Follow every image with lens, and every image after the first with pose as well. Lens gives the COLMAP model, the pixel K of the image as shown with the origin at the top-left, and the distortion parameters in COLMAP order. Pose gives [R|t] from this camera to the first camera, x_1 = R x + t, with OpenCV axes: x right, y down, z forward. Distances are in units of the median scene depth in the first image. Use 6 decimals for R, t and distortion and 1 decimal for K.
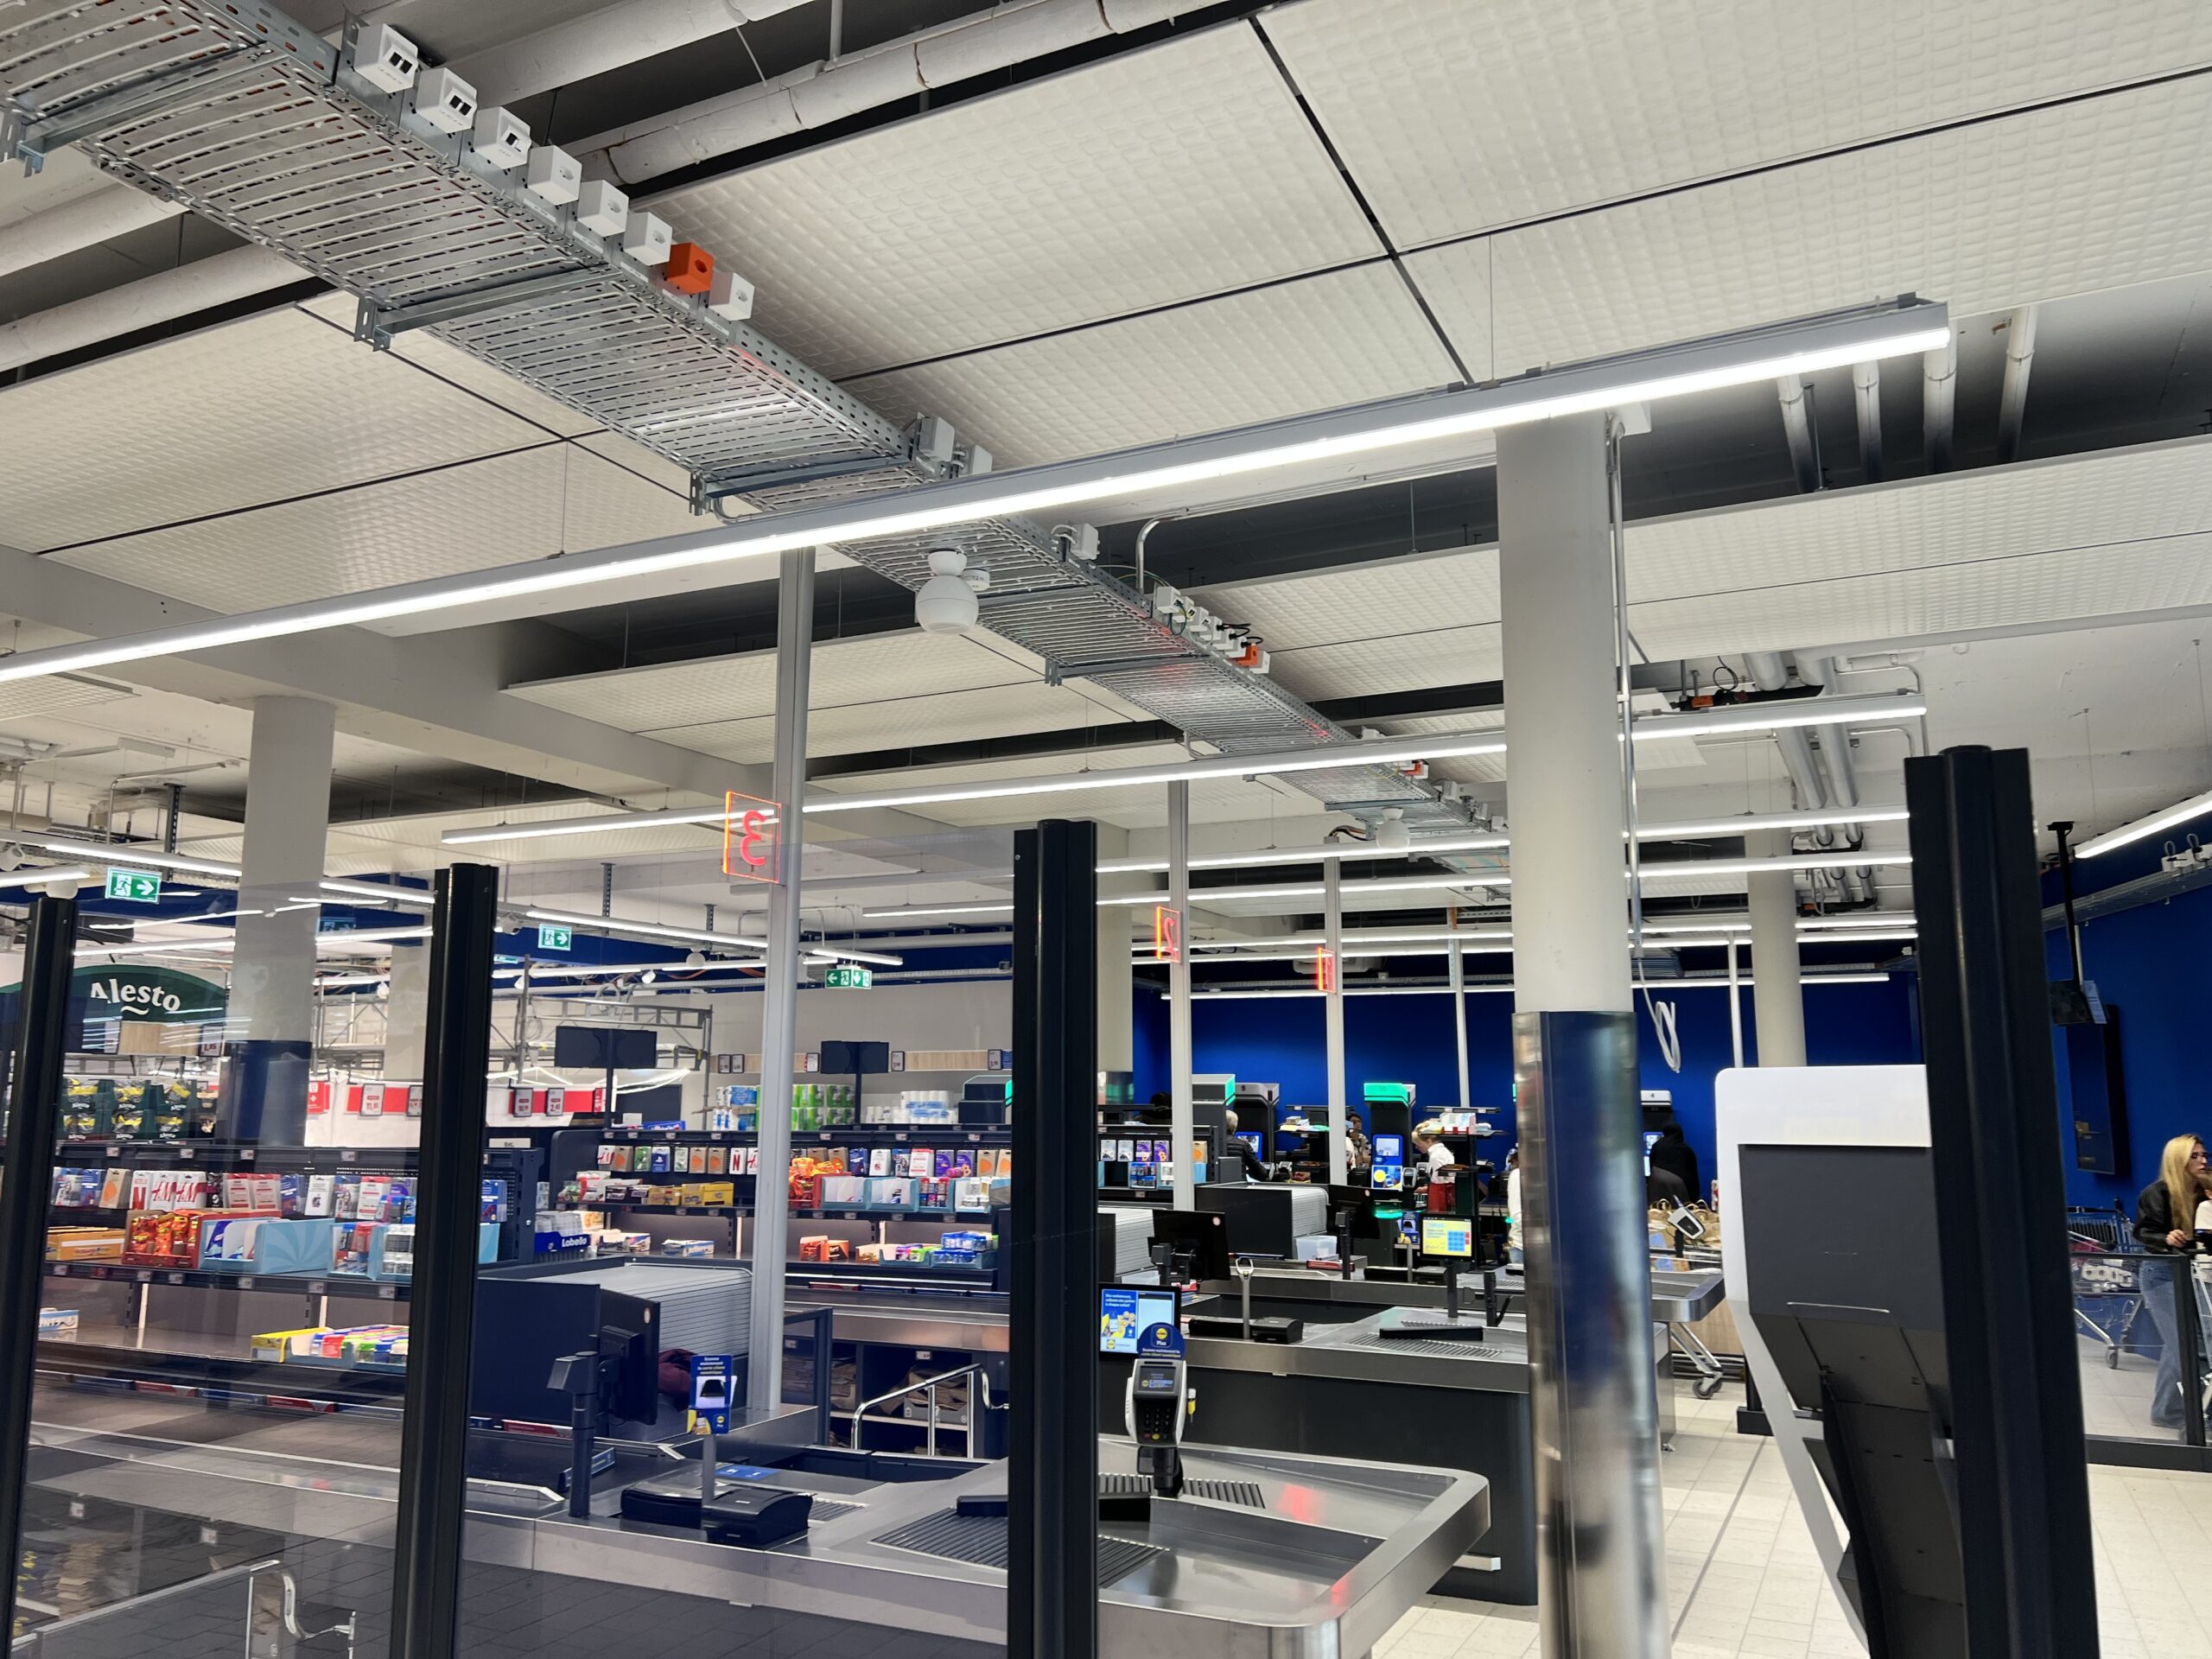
lens RADIAL K [[1666.1, 0, 1120.0], [0, 1666.1, 831.1], [0, 0, 1]] dist [0.049715, 0.003371]
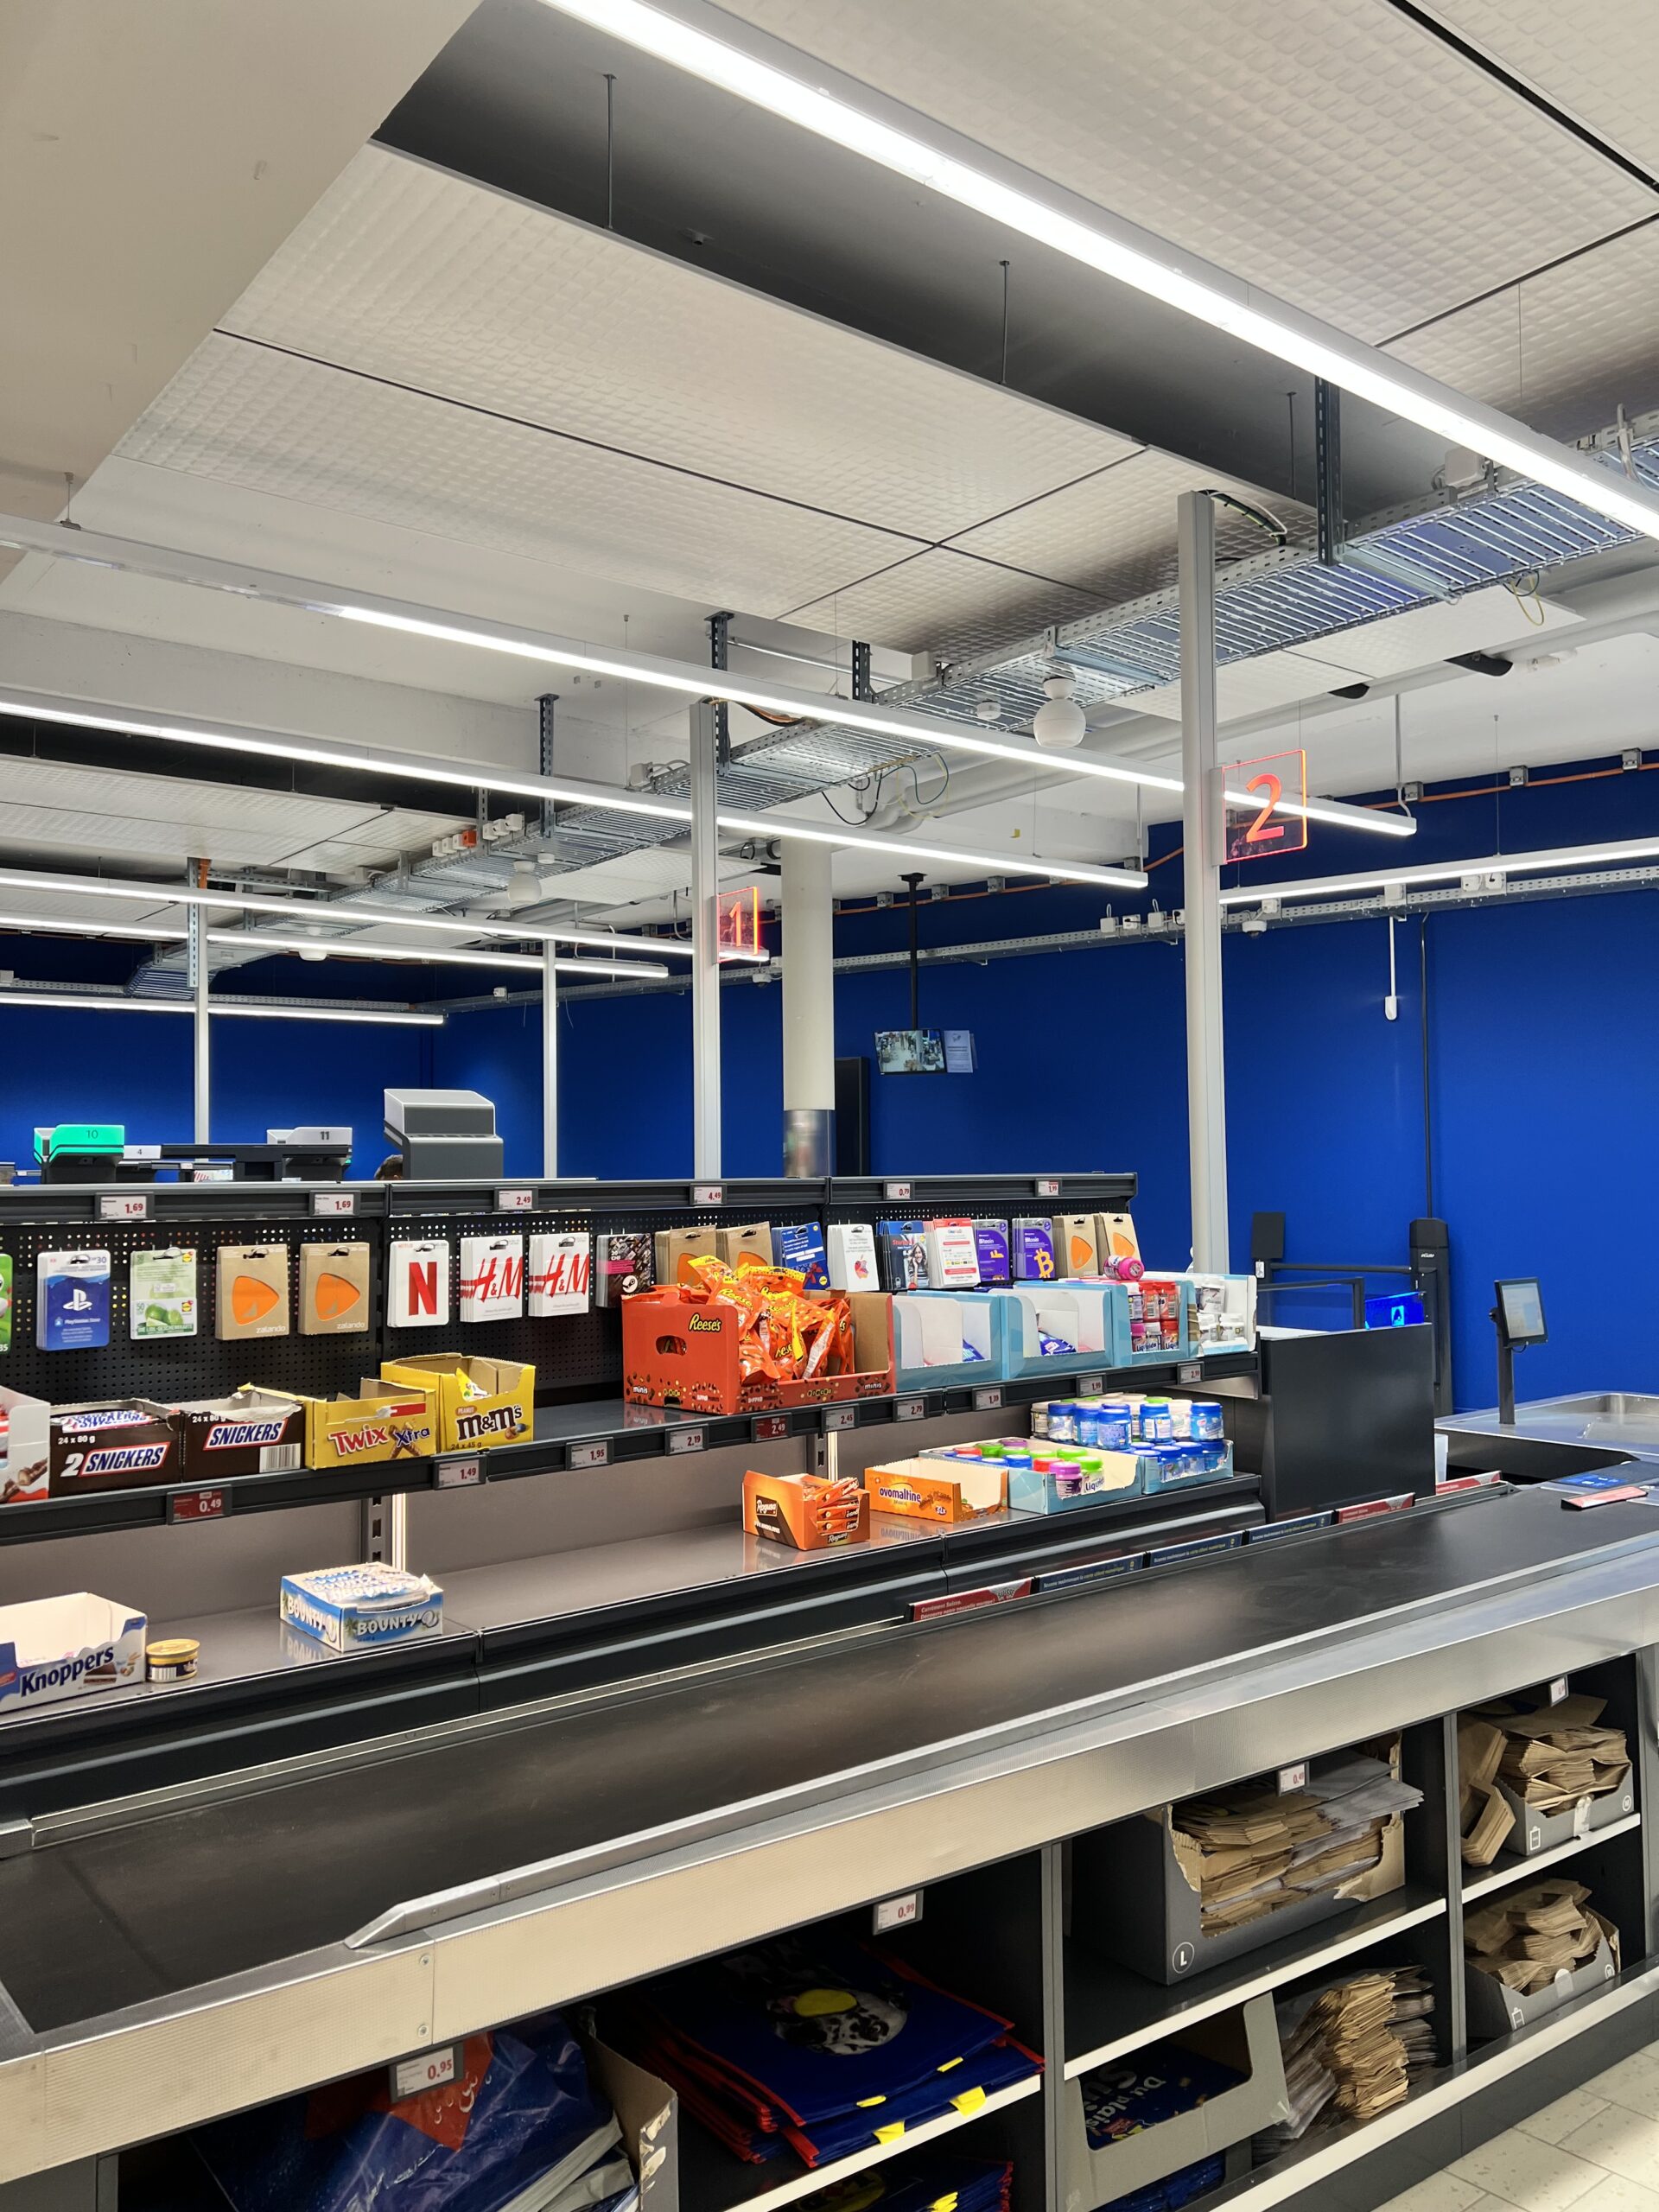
lens RADIAL K [[1666.1, 0, 832.0], [0, 1666.1, 1106.4], [0, 0, 1]] dist [0.049715, 0.003371]
pose [[0.434188, 0.029628, 0.900335, -0.480473], [-0.138341, 0.989796, 0.034143, 0.149704], [-0.890137, -0.139377, 0.433856, 0.832450]]
